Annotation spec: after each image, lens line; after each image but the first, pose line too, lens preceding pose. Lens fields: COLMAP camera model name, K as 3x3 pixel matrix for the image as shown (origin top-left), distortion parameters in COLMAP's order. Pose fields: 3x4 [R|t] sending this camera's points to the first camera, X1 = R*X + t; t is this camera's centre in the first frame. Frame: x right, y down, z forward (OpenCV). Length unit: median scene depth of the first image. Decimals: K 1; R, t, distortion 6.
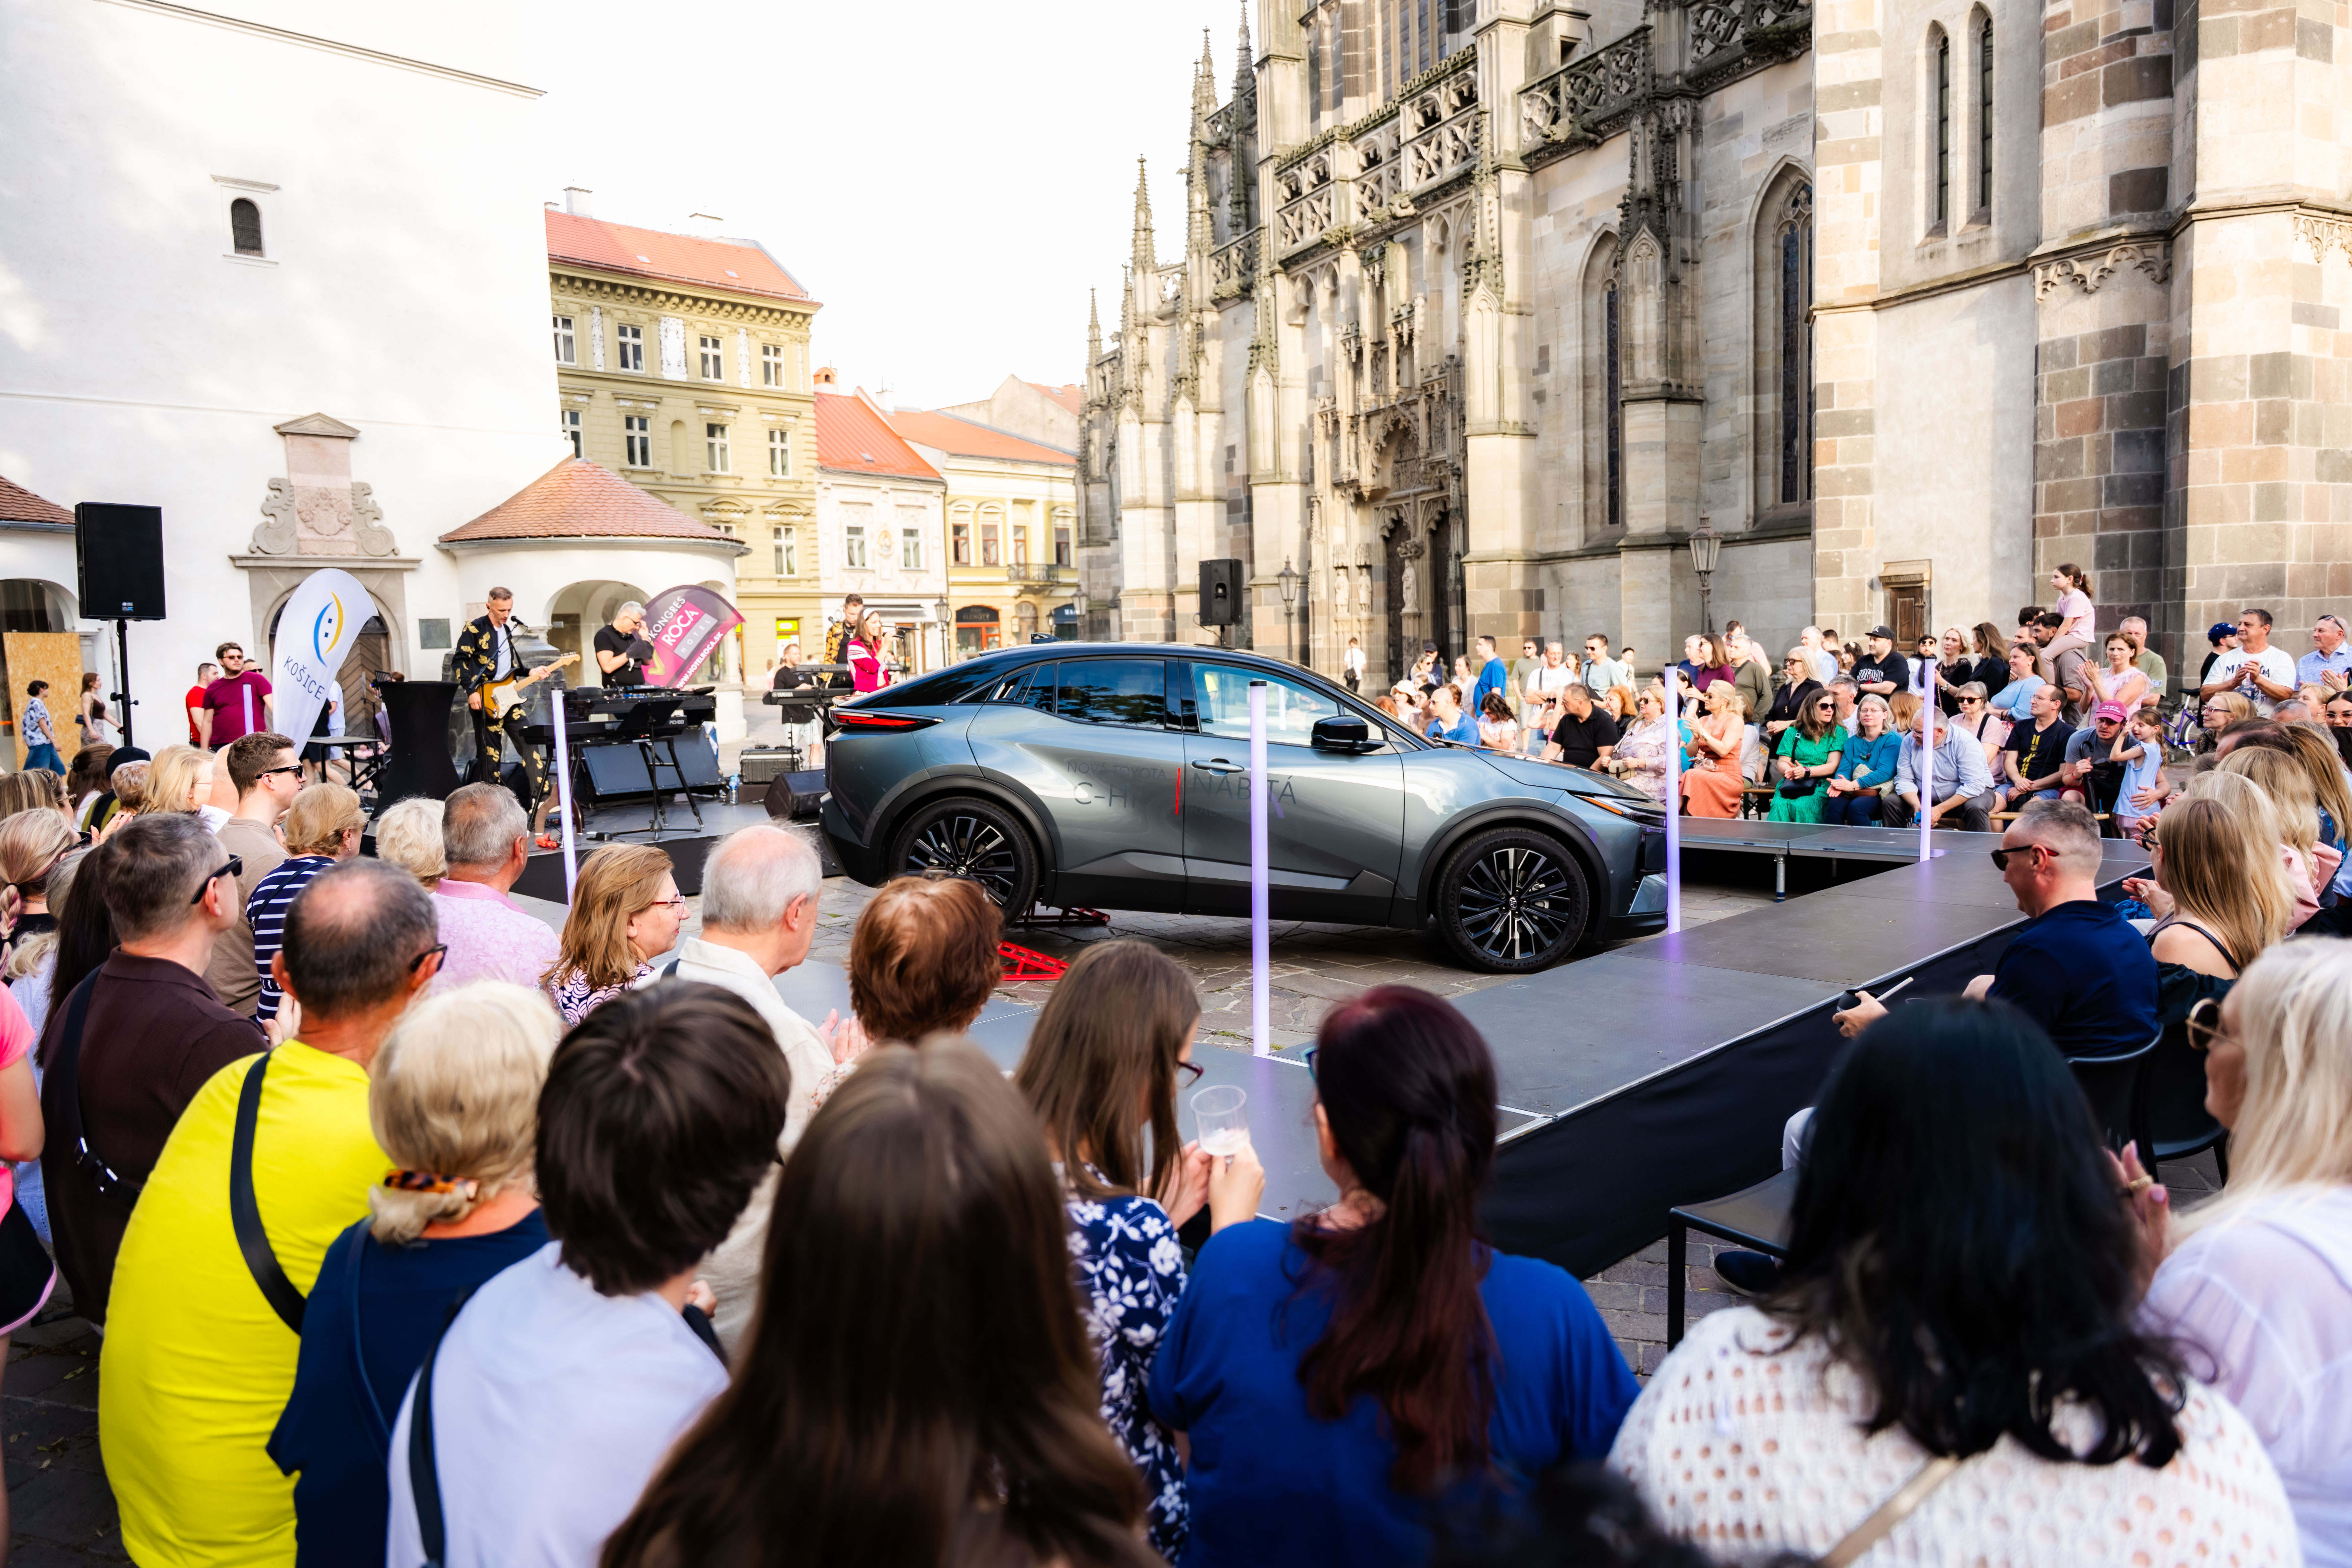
lens RADIAL K [[1575.6, 0, 1181.6], [0, 1575.6, 781.2], [0, 0, 1]] dist [0.009011, -0.015286]
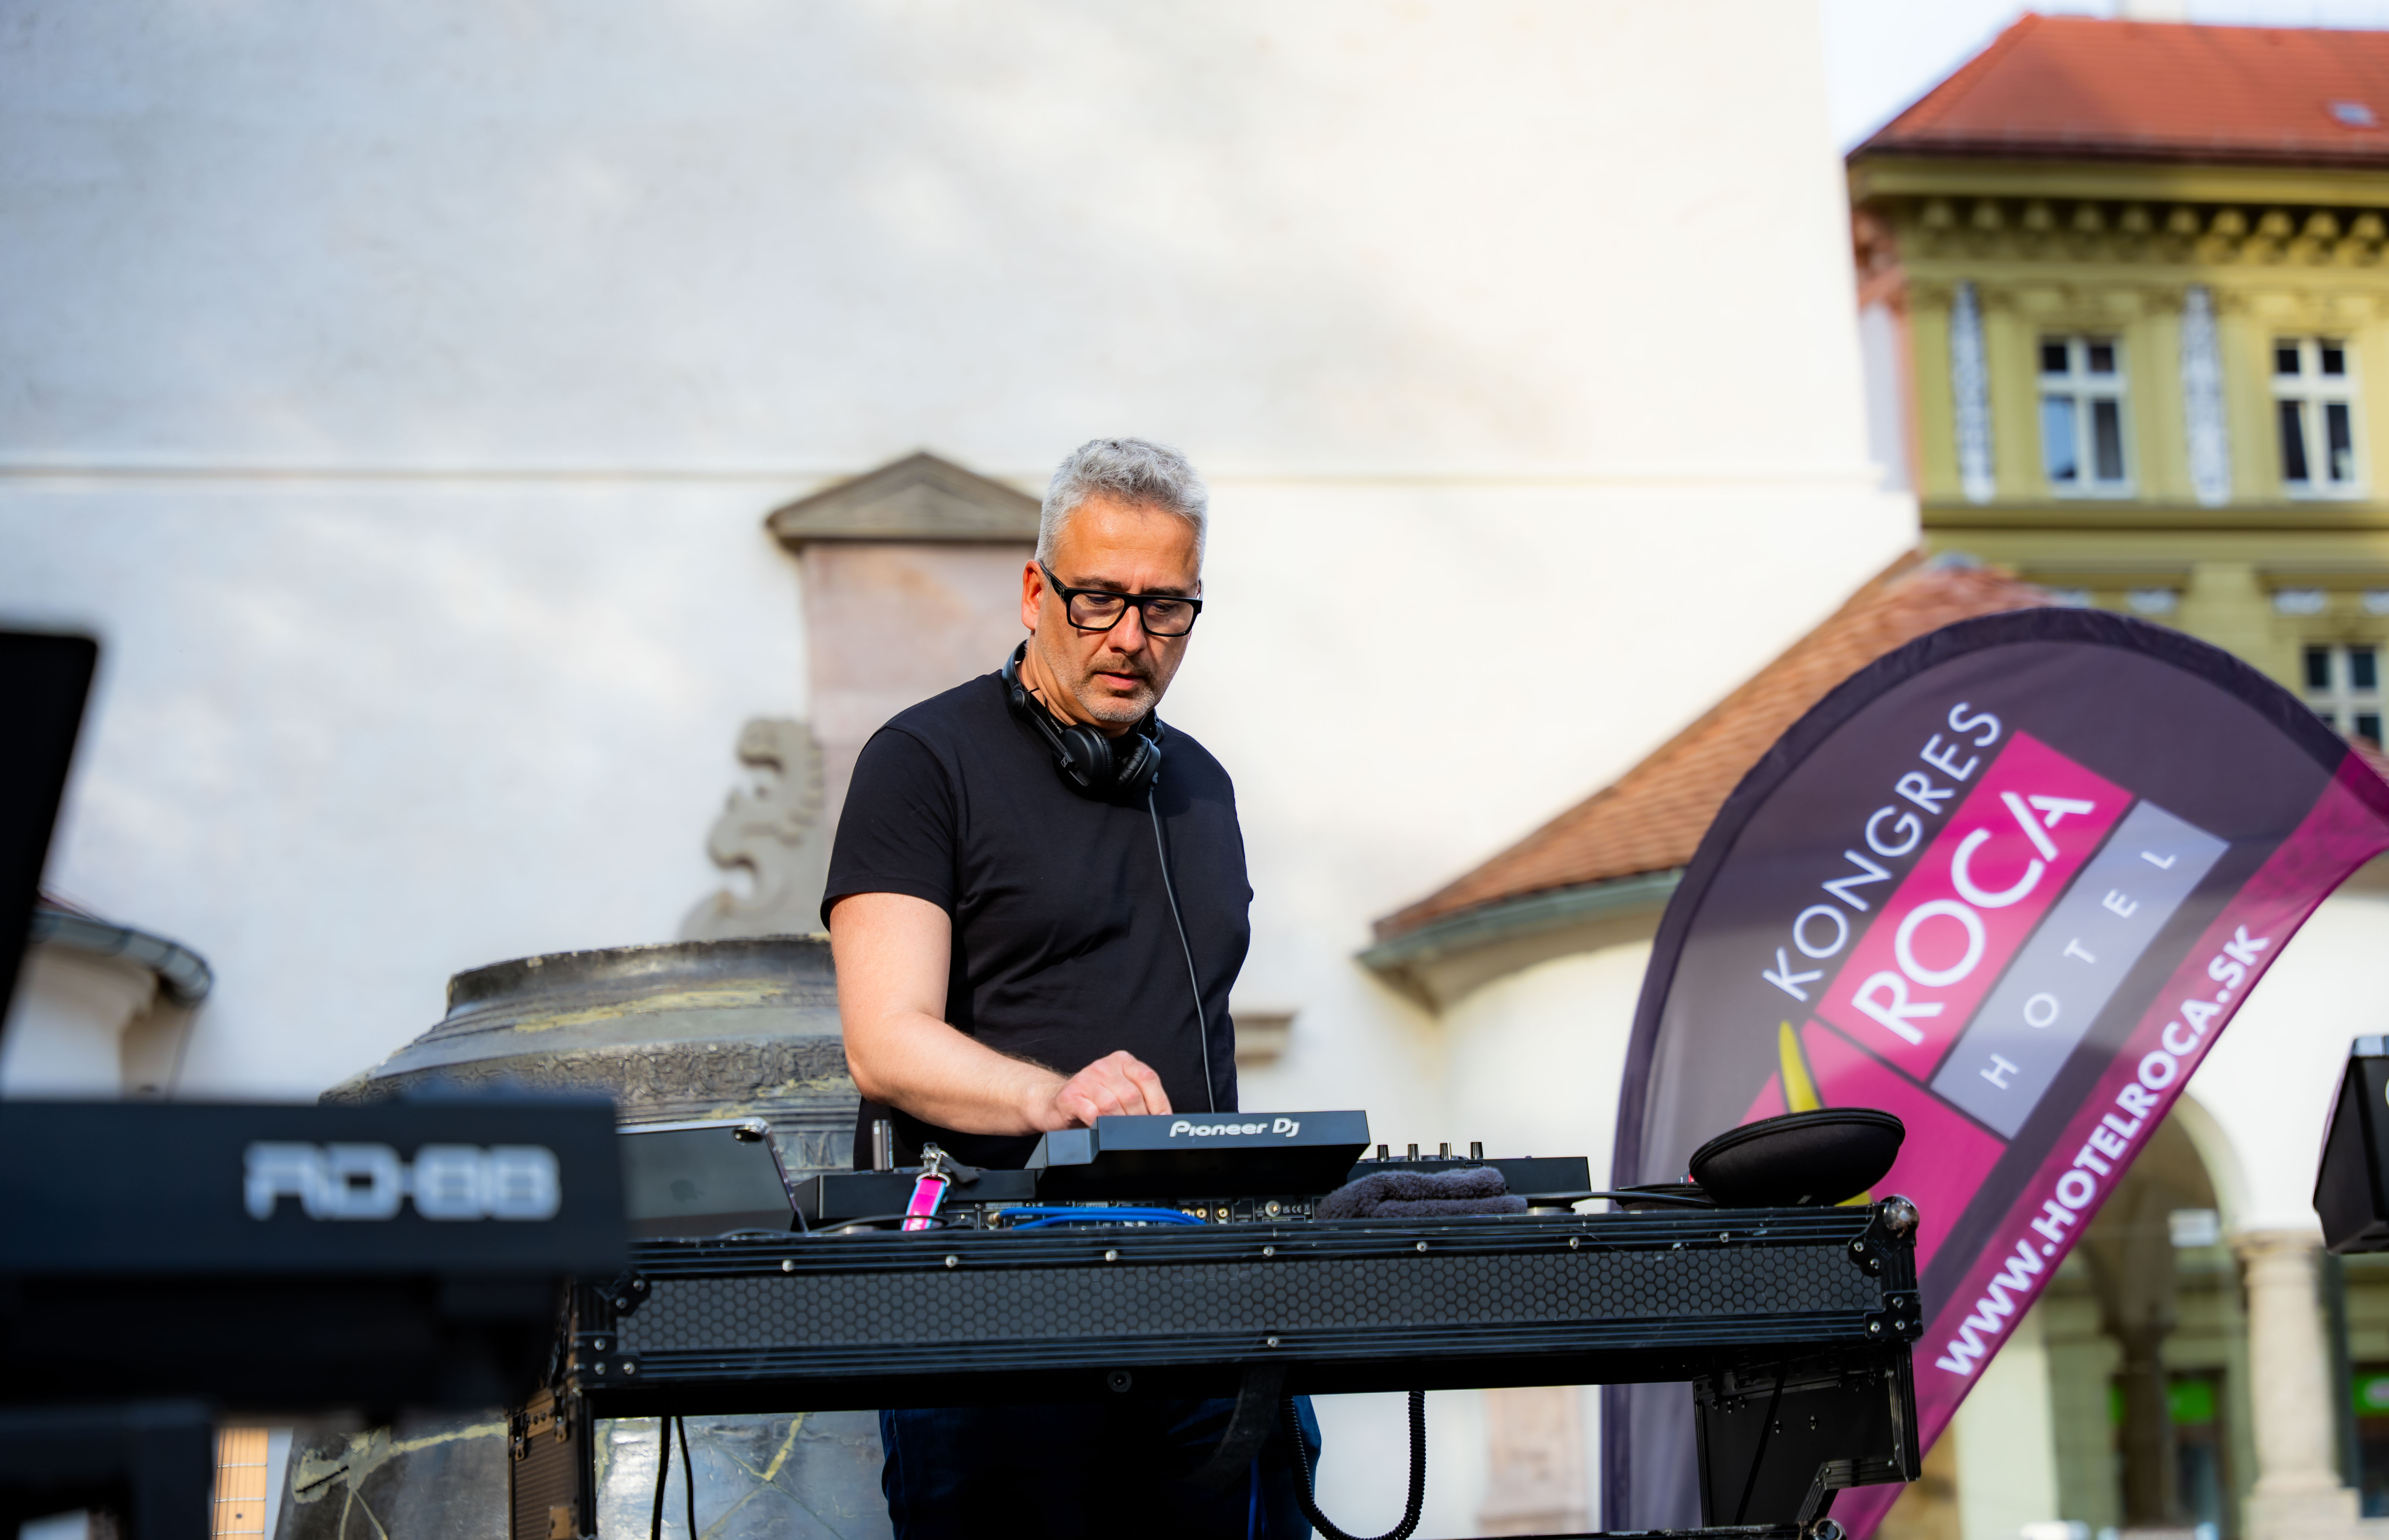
lens RADIAL K [[5154.6, 0, 1203.0], [0, 5154.6, 784.1], [0, 0, 1]] dist [0.029020, 0.000000]
pose [[0.842368, -0.100060, -0.529533, -0.032343], [-0.021392, 0.975629, -0.218383, -0.001721], [0.538479, 0.195287, 0.819697, 0.144201]]
